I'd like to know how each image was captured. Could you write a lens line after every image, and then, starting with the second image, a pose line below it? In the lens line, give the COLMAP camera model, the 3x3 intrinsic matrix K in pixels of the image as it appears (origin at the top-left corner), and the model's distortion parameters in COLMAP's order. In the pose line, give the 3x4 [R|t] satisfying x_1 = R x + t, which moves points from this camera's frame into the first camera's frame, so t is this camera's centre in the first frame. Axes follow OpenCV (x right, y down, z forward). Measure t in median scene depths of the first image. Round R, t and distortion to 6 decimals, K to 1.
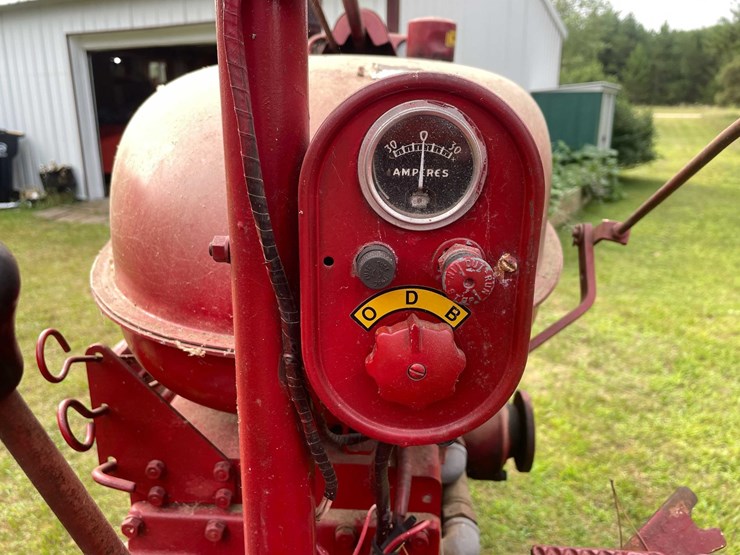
lens RADIAL K [[616.7, 0, 361.3], [0, 616.7, 268.6], [0, 0, 1]] dist [0.090998, -0.161342]
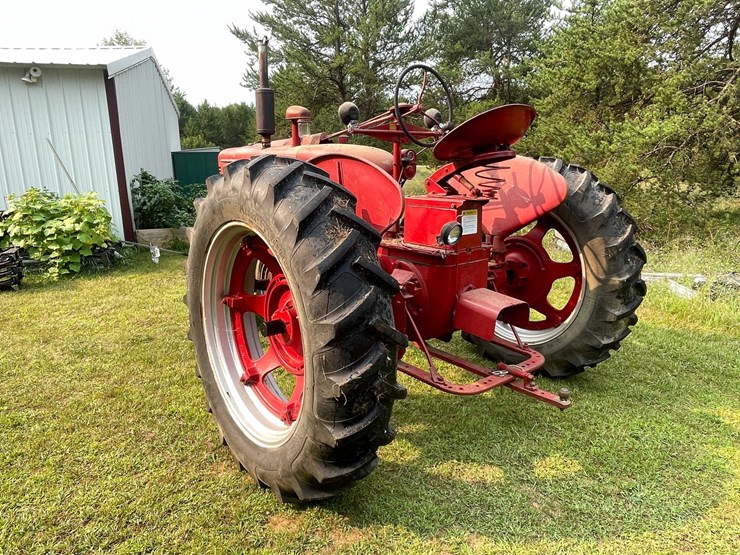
lens RADIAL K [[506.7, 0, 369.4], [0, 506.7, 270.3], [0, 0, 1]] dist [-0.004261, -0.002038]
pose [[0.737880, -0.156898, 0.656442, -0.235360], [0.188124, 0.981871, 0.023216, 0.053205], [-0.648184, 0.106362, 0.754019, -0.185663]]
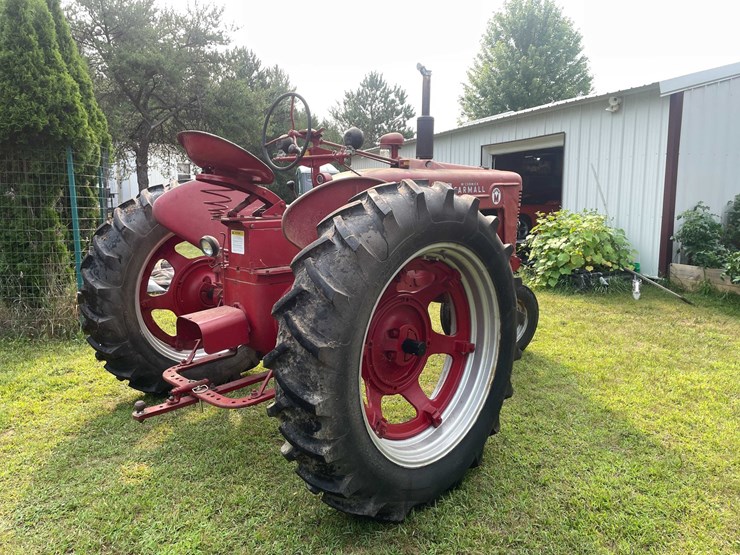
lens RADIAL K [[558.6, 0, 369.1], [0, 558.6, 275.6], [0, 0, 1]] dist [0.081432, -0.107425]
pose [[0.750473, 0.094899, -0.654053, 0.259571], [-0.167760, 0.984578, -0.049635, 0.066470], [0.639255, 0.146974, 0.754819, -0.207445]]
